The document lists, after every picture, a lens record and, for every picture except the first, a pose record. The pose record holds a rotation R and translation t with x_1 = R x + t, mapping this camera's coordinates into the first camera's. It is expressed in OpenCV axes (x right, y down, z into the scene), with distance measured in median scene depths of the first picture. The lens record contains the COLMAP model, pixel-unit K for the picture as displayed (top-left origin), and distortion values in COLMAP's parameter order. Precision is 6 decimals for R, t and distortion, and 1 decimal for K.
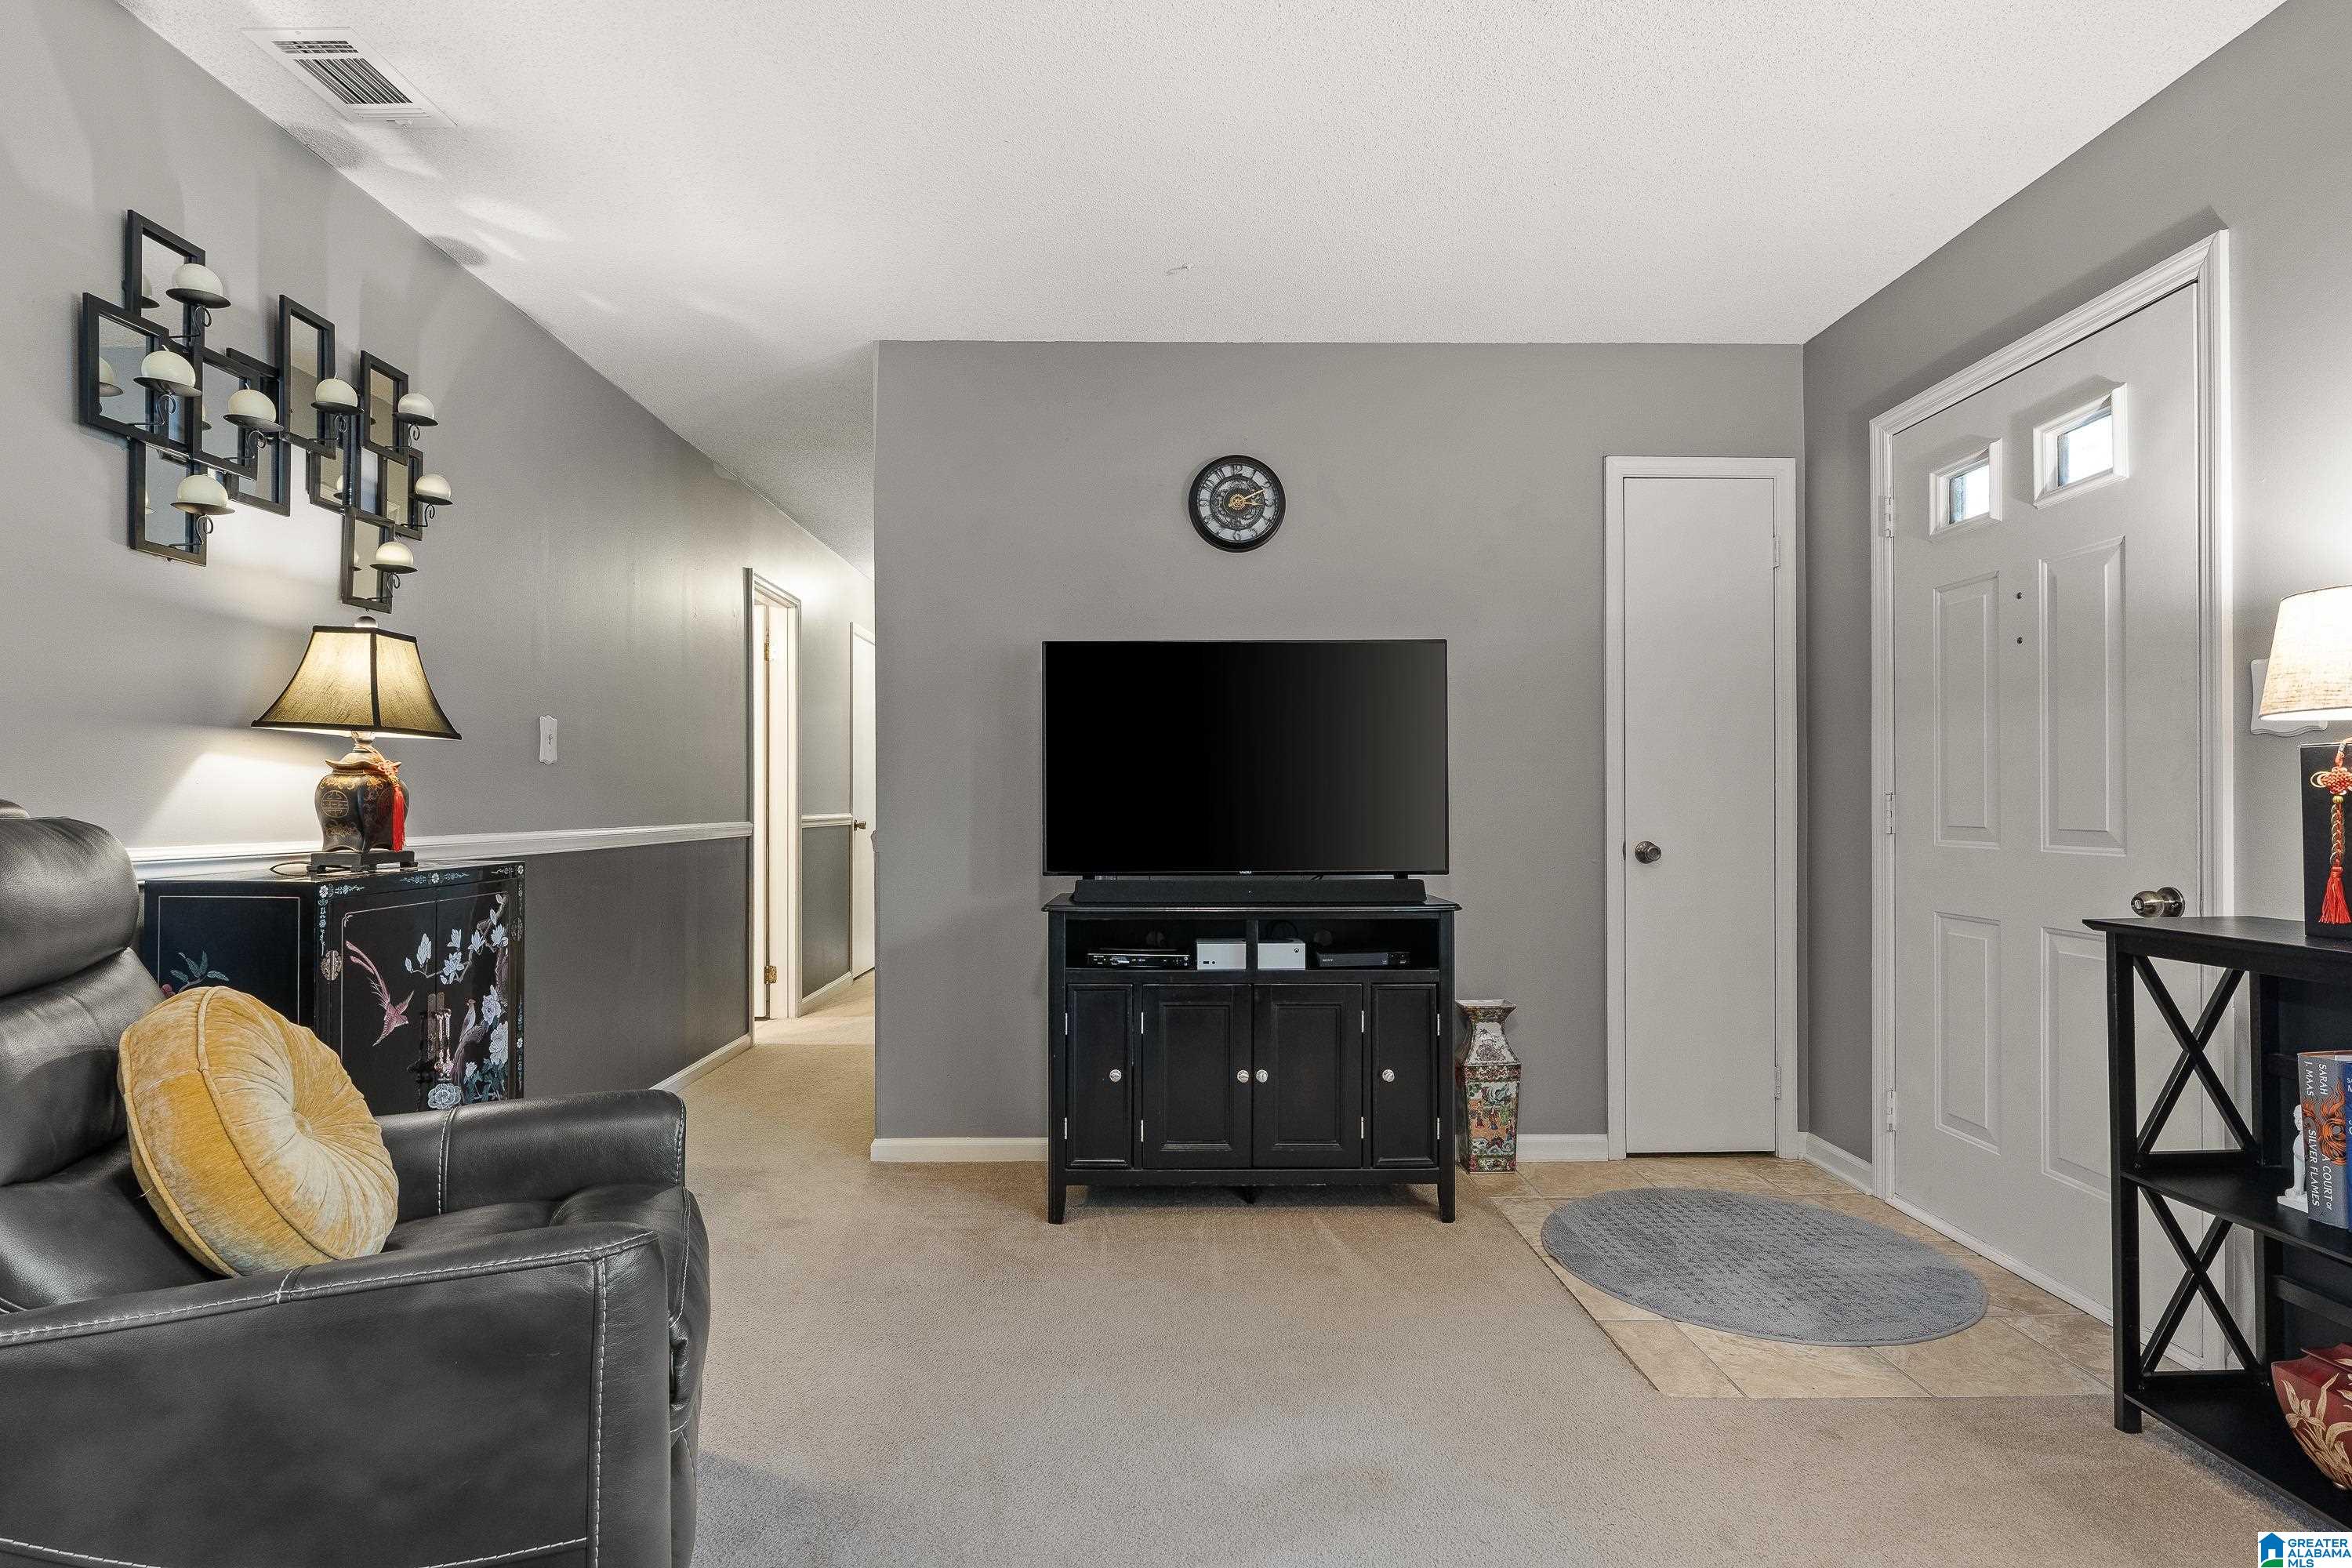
lens RADIAL K [[1216.1, 0, 1174.5], [0, 1216.1, 788.8], [0, 0, 1]] dist [0.003600, 0.001070]
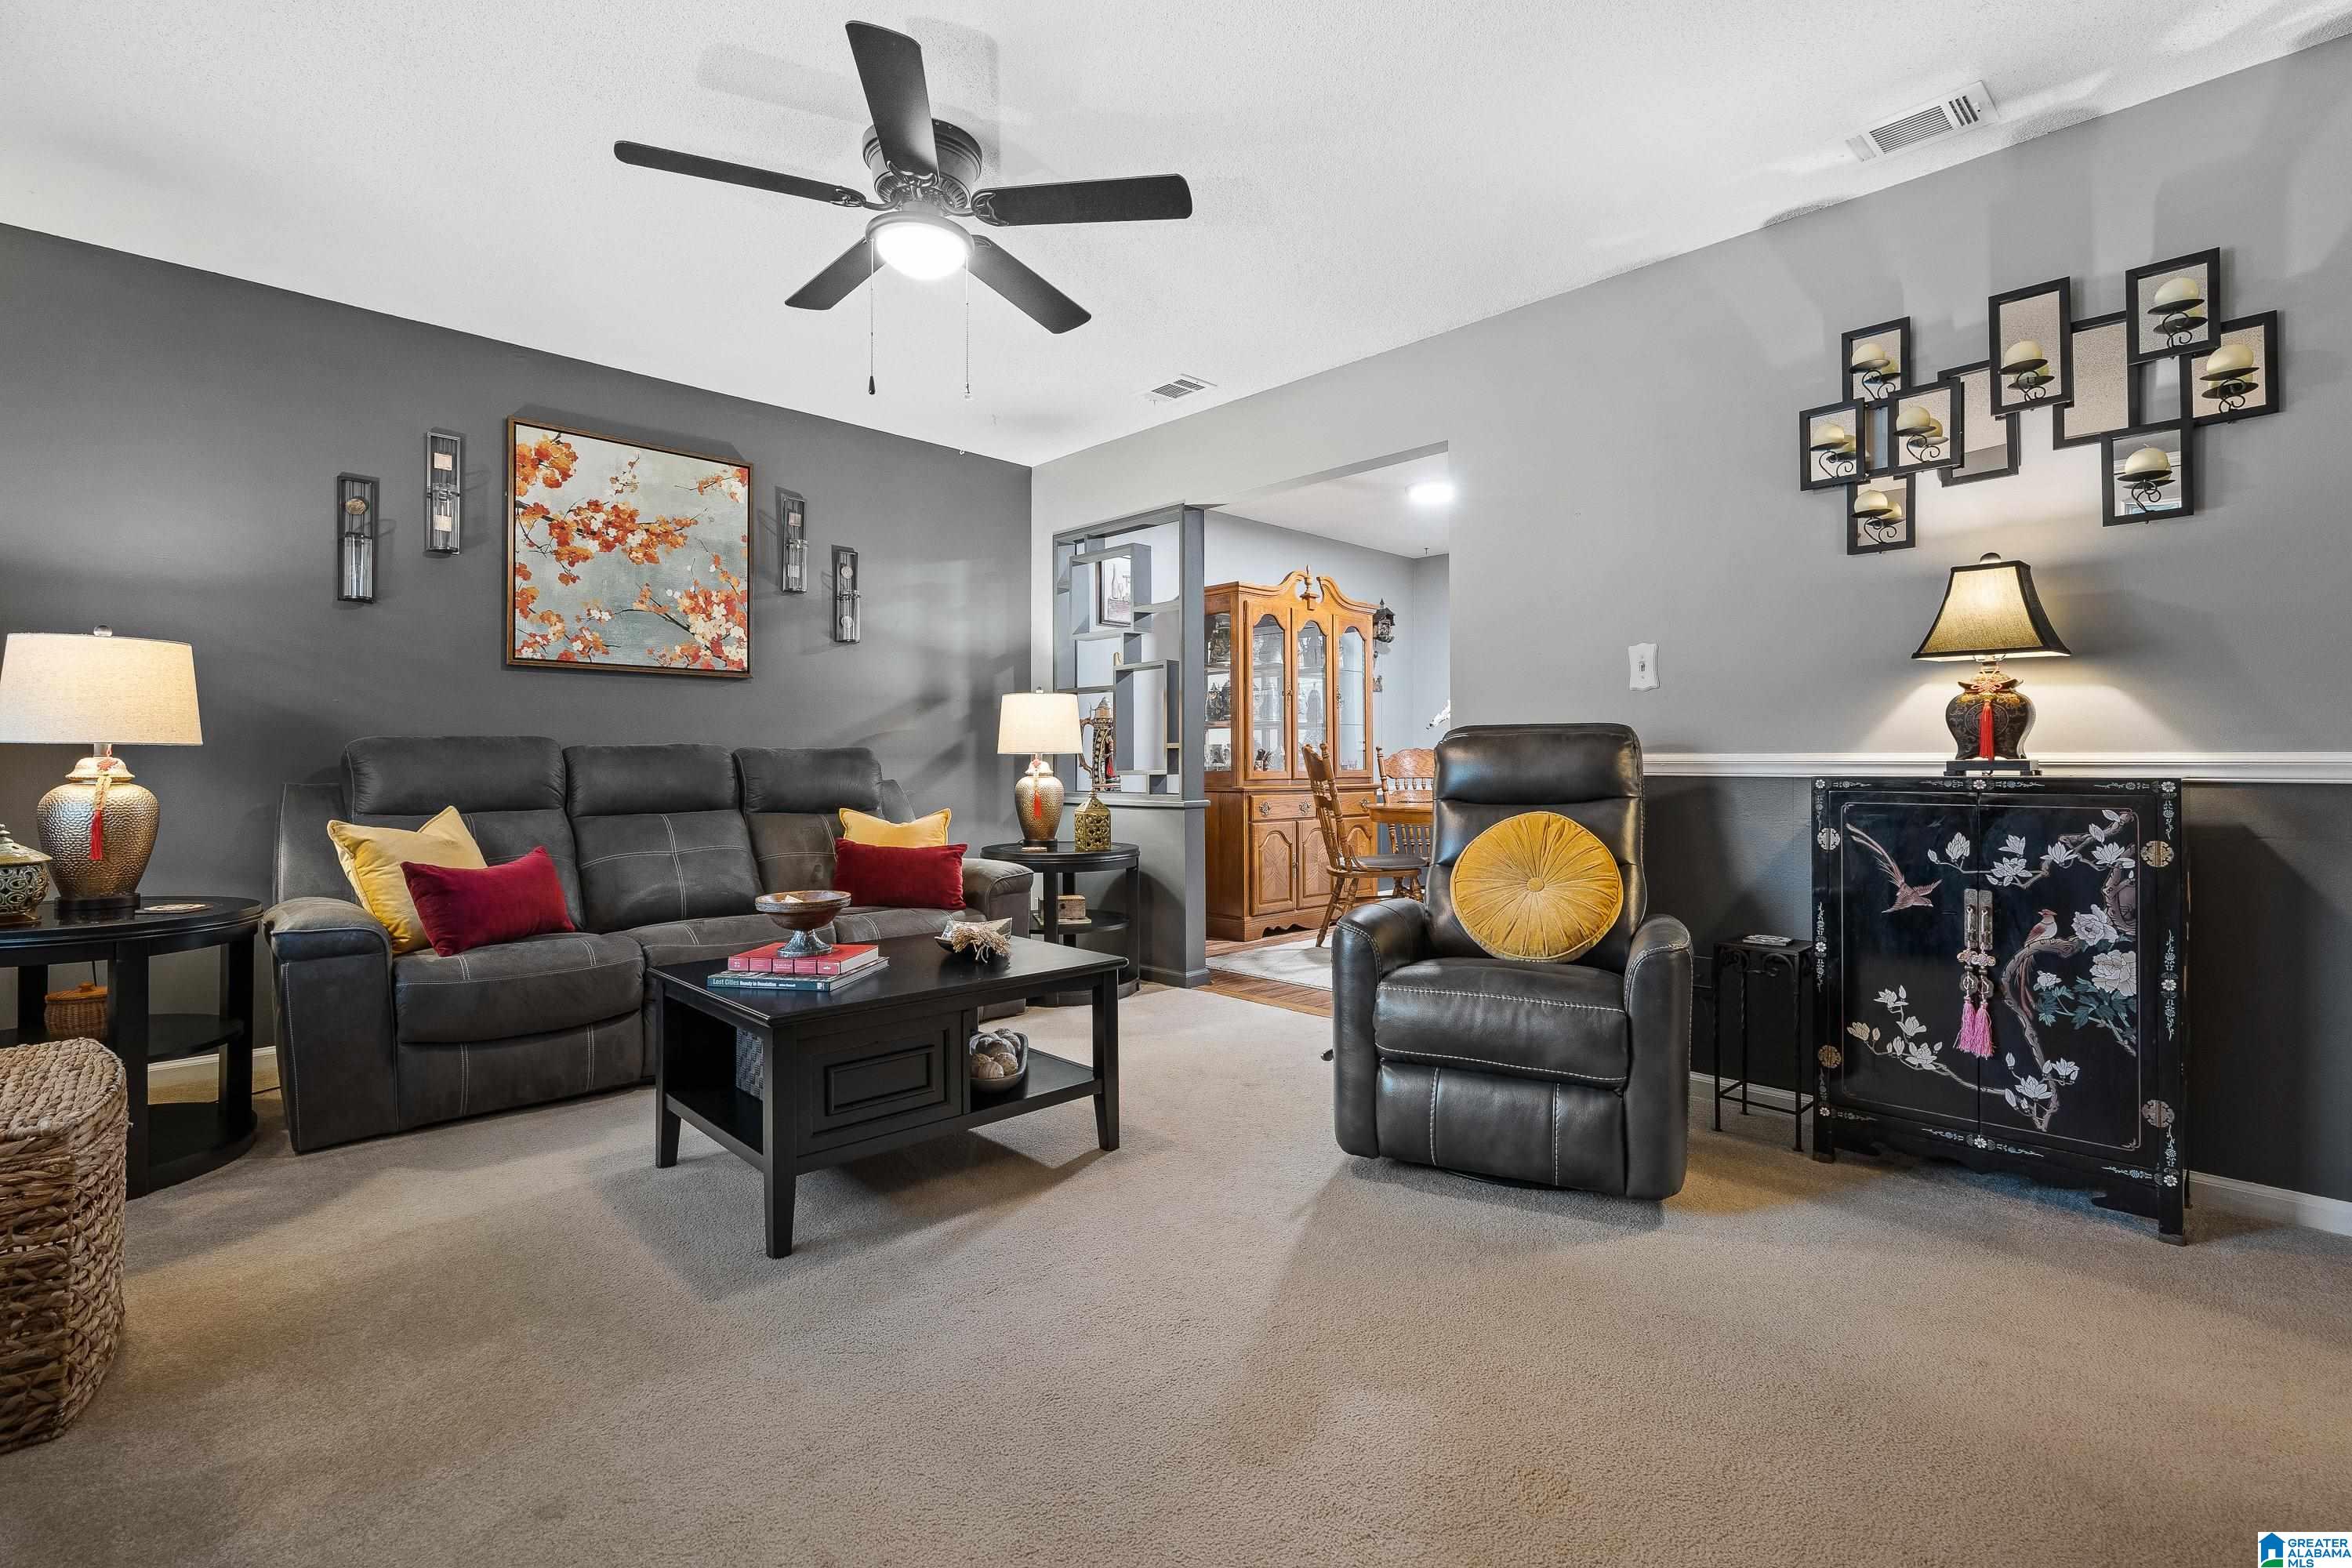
lens RADIAL K [[1075.6, 0, 1174.7], [0, 1075.6, 769.4], [0, 0, 1]] dist [-0.014608, -0.000003]
pose [[-0.741518, 0.005739, -0.670909, 0.539574], [0.008454, 0.999964, -0.000790, 0.052491], [0.670880, -0.006258, -0.741540, 1.169862]]
